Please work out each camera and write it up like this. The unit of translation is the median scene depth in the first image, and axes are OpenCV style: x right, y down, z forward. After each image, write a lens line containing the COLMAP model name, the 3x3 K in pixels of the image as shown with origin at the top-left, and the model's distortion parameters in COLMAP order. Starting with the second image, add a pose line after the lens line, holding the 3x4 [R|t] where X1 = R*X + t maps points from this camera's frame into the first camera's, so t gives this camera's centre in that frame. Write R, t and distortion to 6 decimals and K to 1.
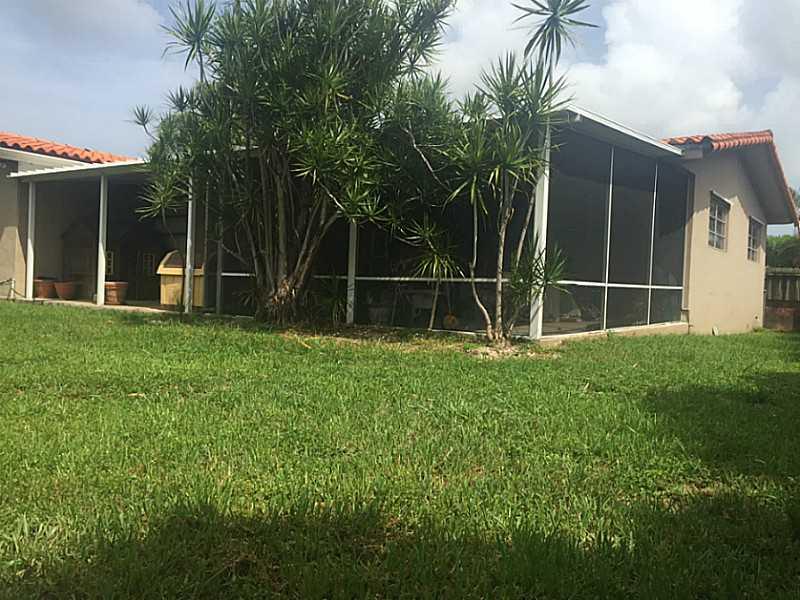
lens RADIAL K [[680.7, 0, 401.2], [0, 680.7, 299.0], [0, 0, 1]] dist [0.064034, -0.089027]
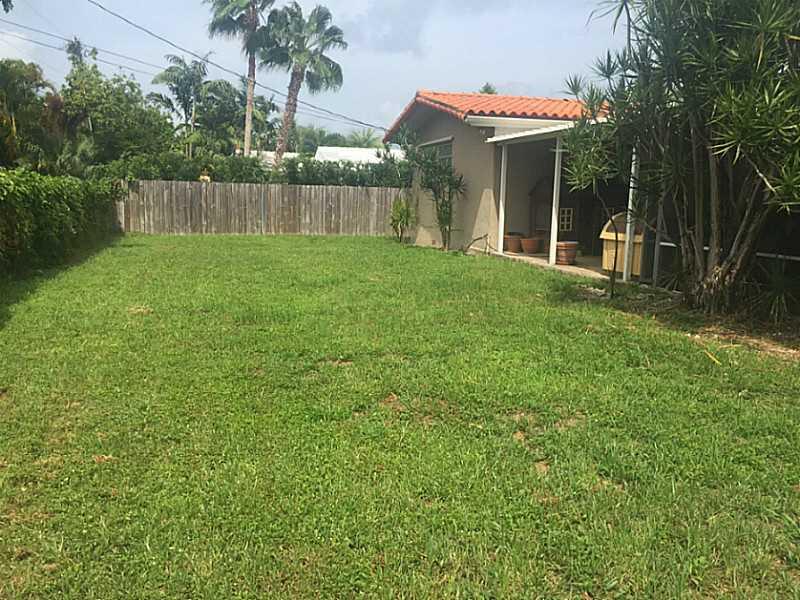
lens RADIAL K [[680.7, 0, 402.6], [0, 680.7, 300.2], [0, 0, 1]] dist [0.064034, -0.089027]
pose [[0.763540, 0.074614, -0.641435, 0.083888], [-0.002677, 0.993659, 0.112400, -0.077621], [0.645754, -0.084105, 0.758899, 0.089966]]
